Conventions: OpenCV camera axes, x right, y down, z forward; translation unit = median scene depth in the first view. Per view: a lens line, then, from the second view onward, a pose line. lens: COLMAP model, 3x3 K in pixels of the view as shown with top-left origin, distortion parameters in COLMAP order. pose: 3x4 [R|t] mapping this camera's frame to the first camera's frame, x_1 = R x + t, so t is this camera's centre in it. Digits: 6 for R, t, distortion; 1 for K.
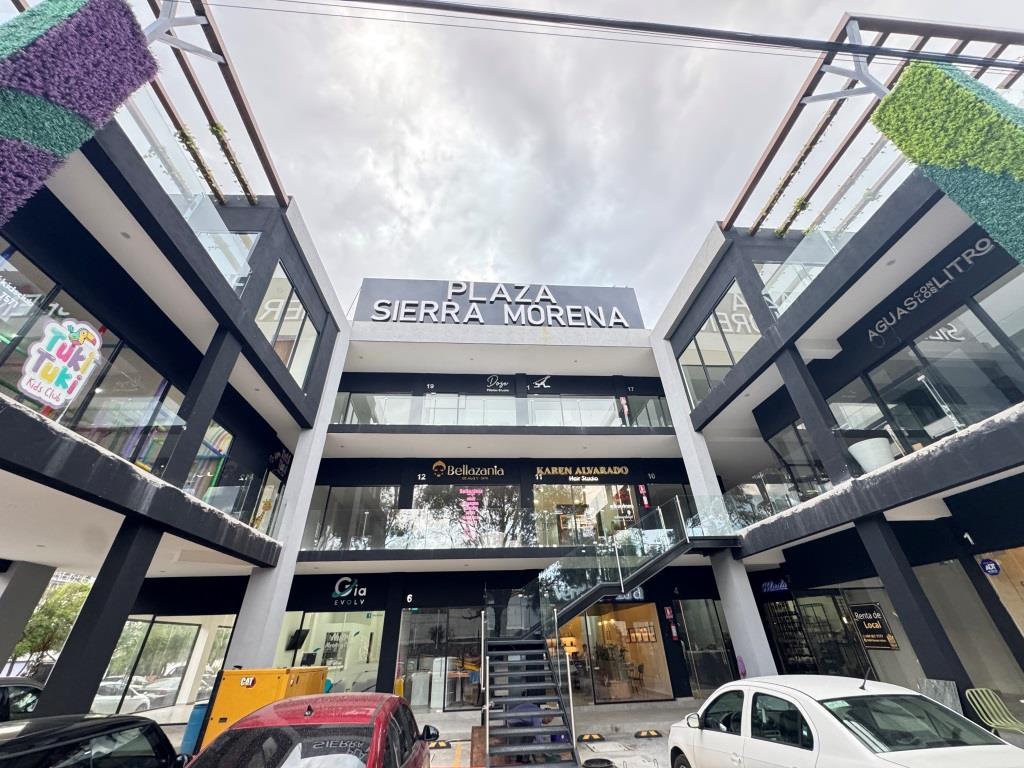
lens RADIAL K [[407.1, 0, 511.8], [0, 407.1, 383.0], [0, 0, 1]] dist [-0.002241, 0.000613]
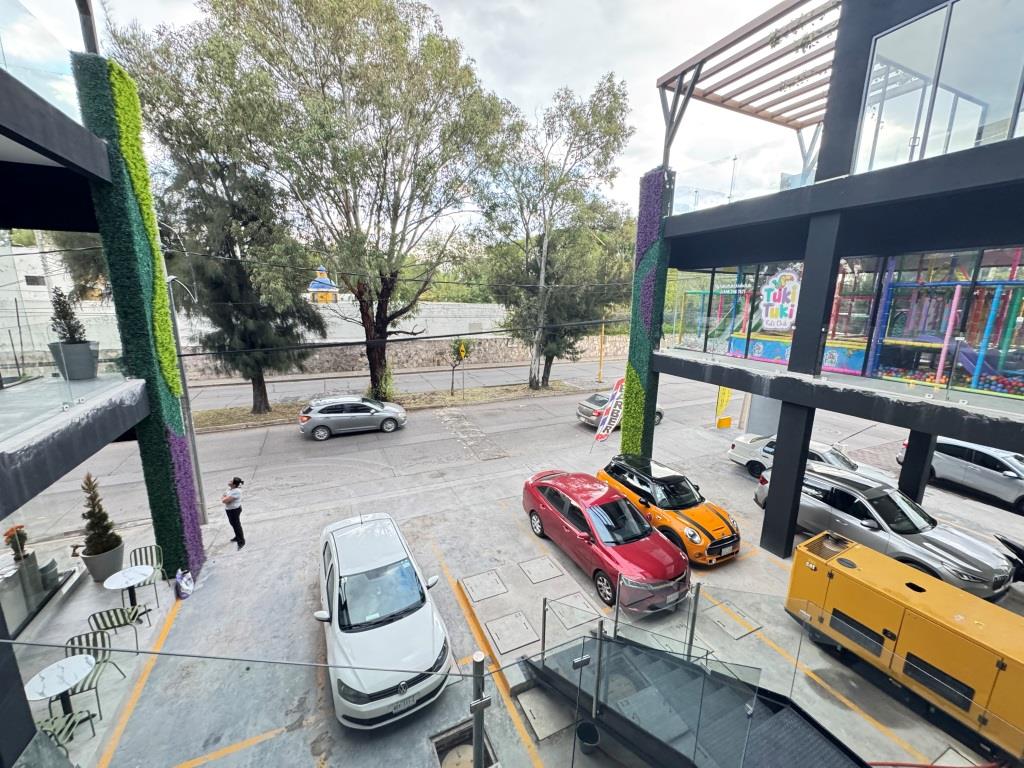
lens RADIAL K [[407.1, 0, 512.8], [0, 407.1, 382.9], [0, 0, 1]] dist [-0.002241, 0.000613]
pose [[-0.933766, 0.088623, -0.346737, 0.205150], [0.204642, 0.927053, -0.314156, 0.228750], [0.293602, -0.364305, -0.883787, 0.852196]]
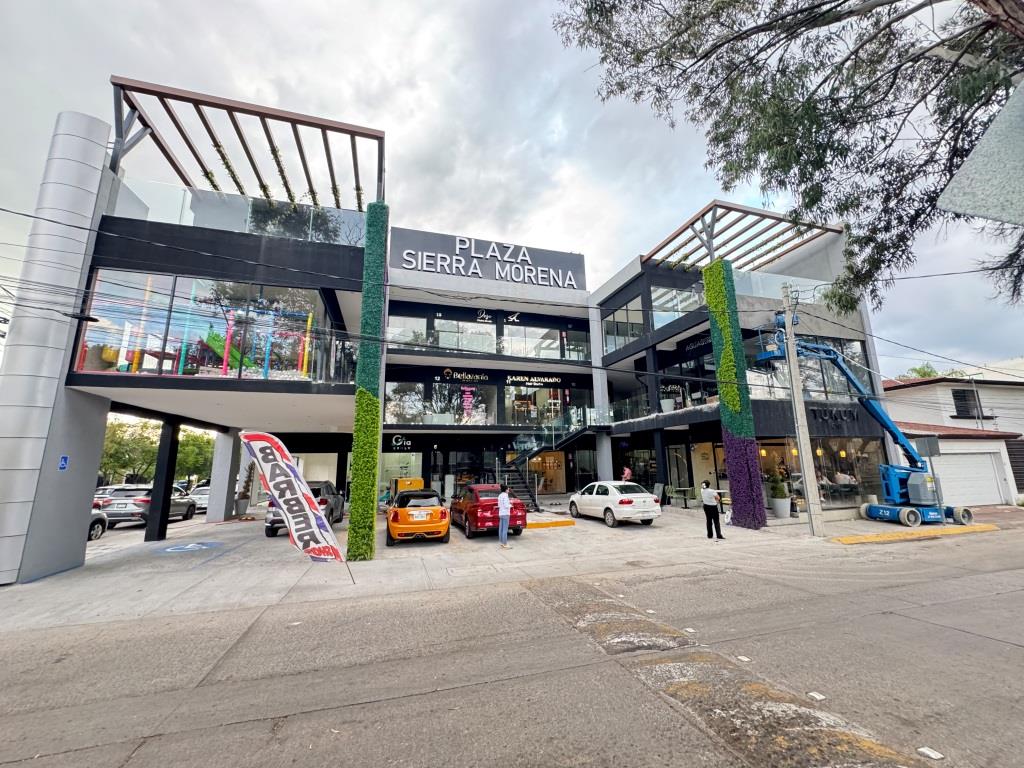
lens RADIAL K [[407.1, 0, 512.4], [0, 407.1, 382.5], [0, 0, 1]] dist [-0.002241, 0.000613]
pose [[0.976093, 0.056547, 0.209871, -0.263836], [-0.128648, 0.928575, 0.348137, -0.341530], [-0.175195, -0.366813, 0.913649, -0.505157]]
